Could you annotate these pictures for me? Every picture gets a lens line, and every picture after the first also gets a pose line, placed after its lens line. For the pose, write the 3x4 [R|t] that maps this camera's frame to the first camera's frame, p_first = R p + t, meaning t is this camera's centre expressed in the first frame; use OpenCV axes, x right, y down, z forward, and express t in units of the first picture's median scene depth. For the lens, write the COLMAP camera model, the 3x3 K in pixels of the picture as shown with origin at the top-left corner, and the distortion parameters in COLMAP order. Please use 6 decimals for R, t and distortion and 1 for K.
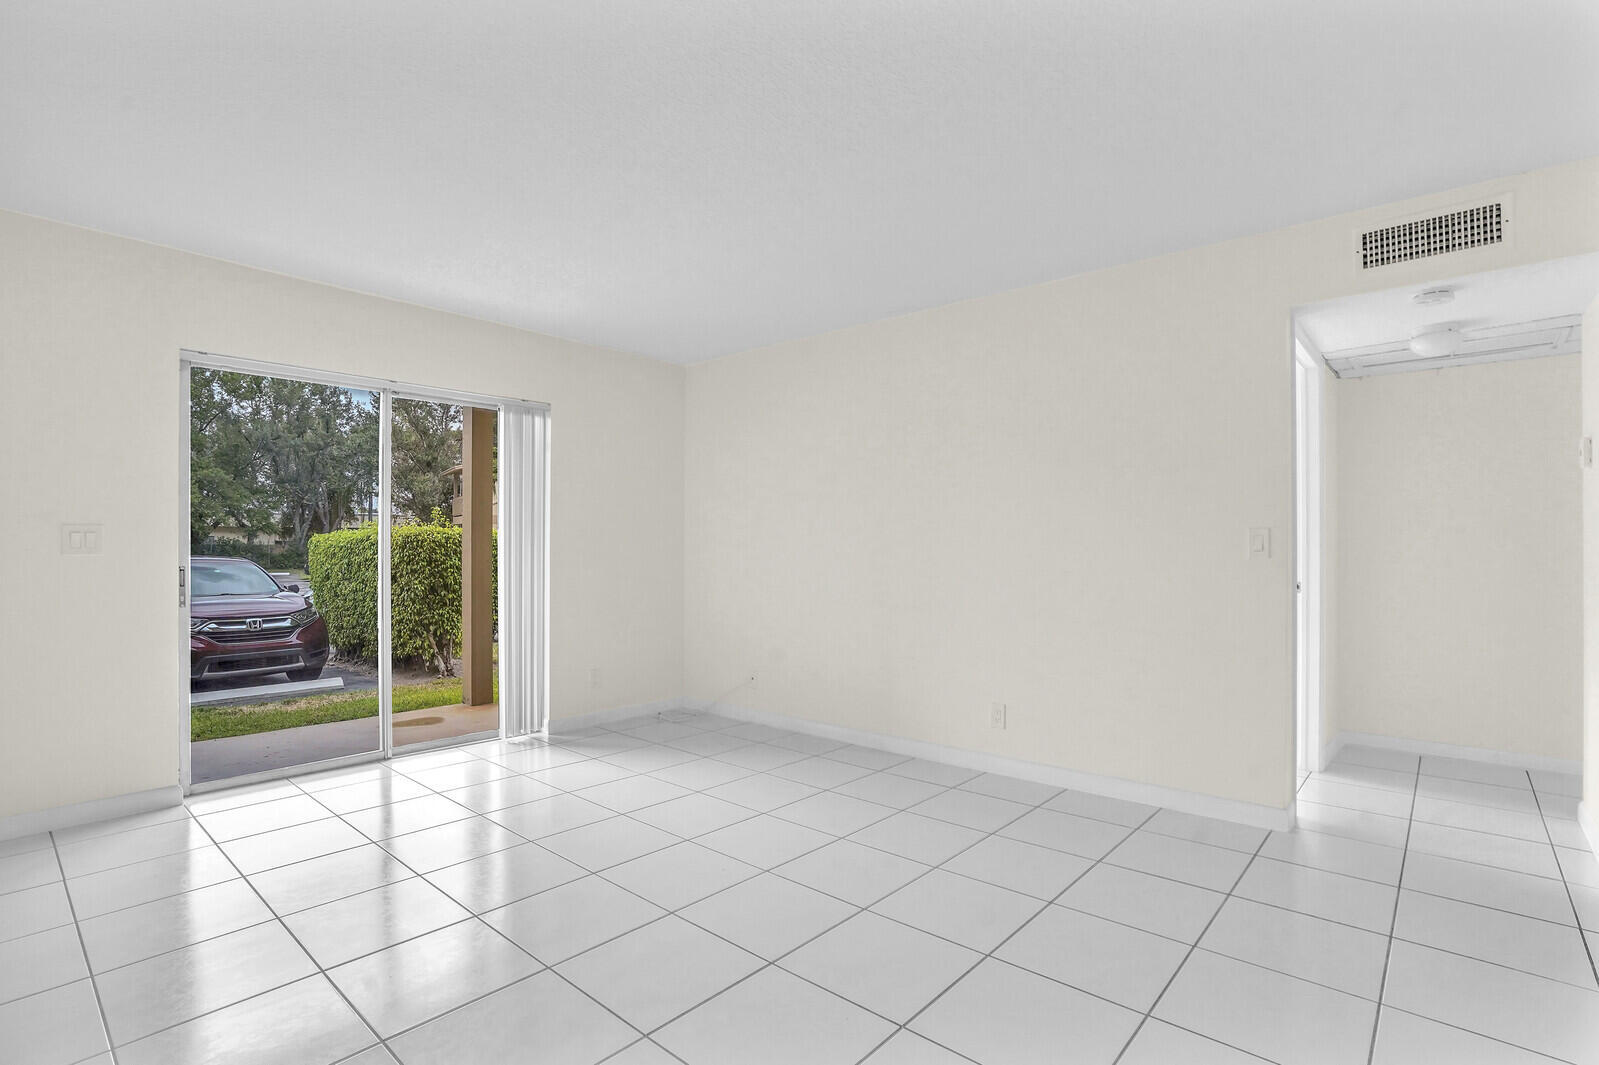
lens RADIAL K [[756.9, 0, 801.1], [0, 756.9, 552.5], [0, 0, 1]] dist [-0.003106, -0.000060]
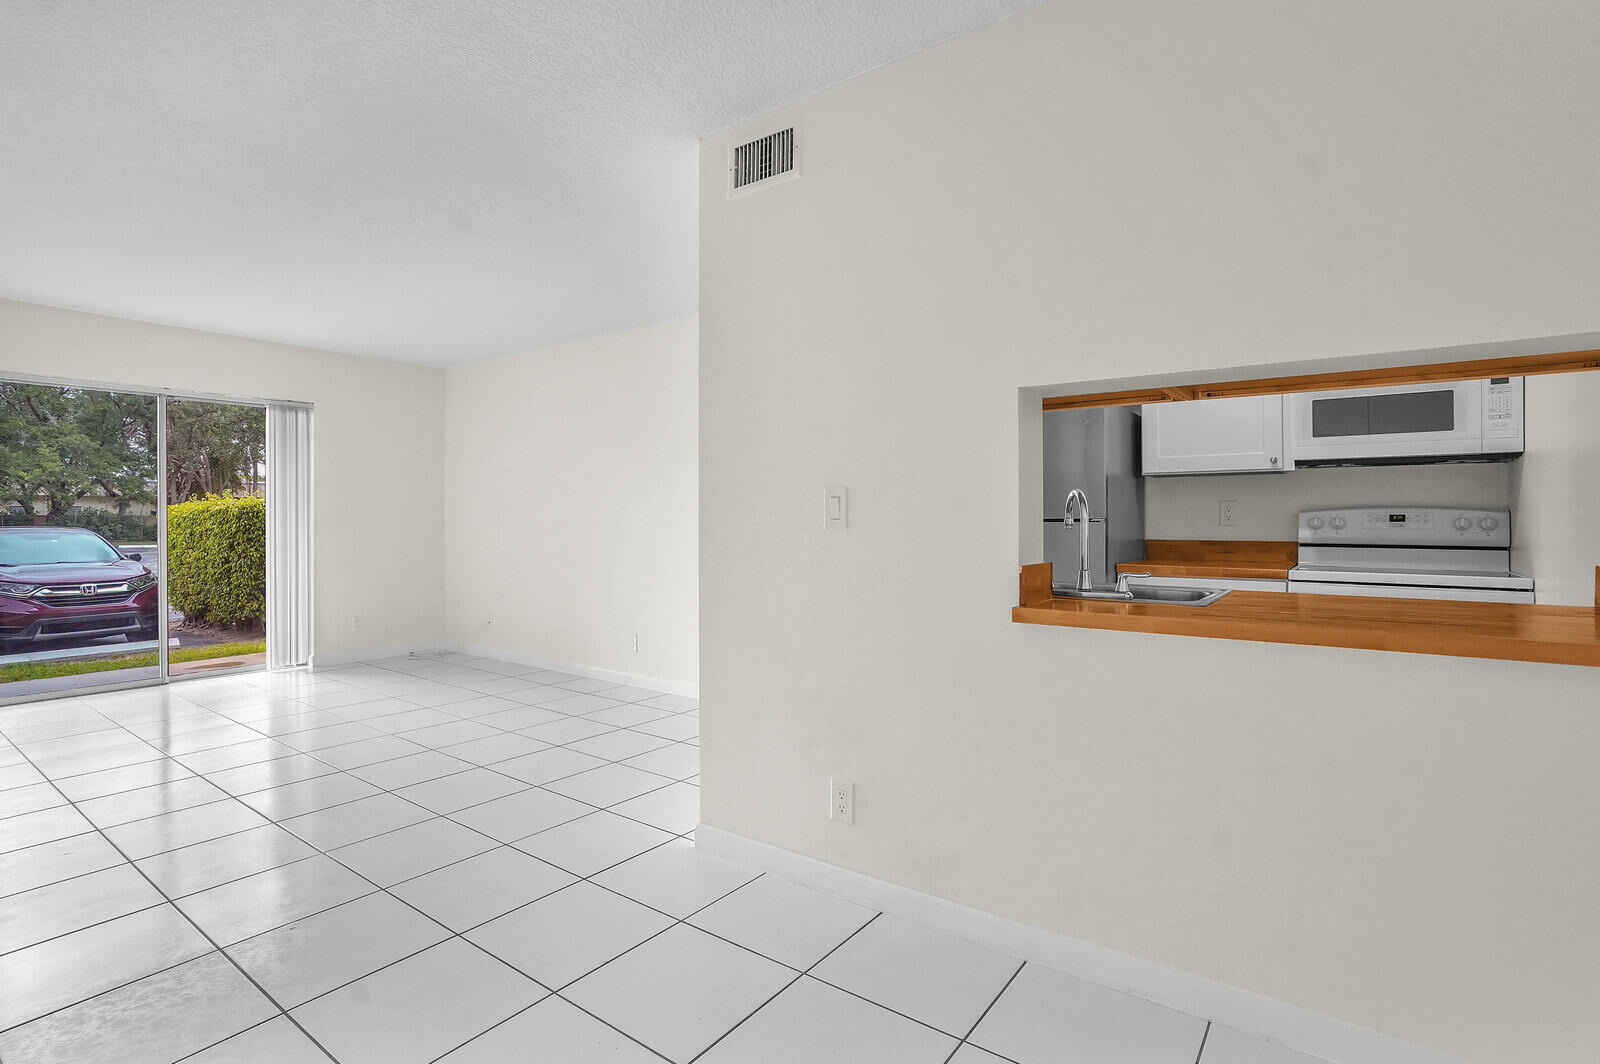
lens RADIAL K [[756.5, 0, 800.0], [0, 756.5, 532.0], [0, 0, 1]] dist [-0.003086, 0.000264]
pose [[0.995343, -0.003992, 0.096311, 0.186055], [0.002680, 0.999902, 0.013748, 0.000711], [-0.096357, -0.013426, 0.995256, -0.171653]]
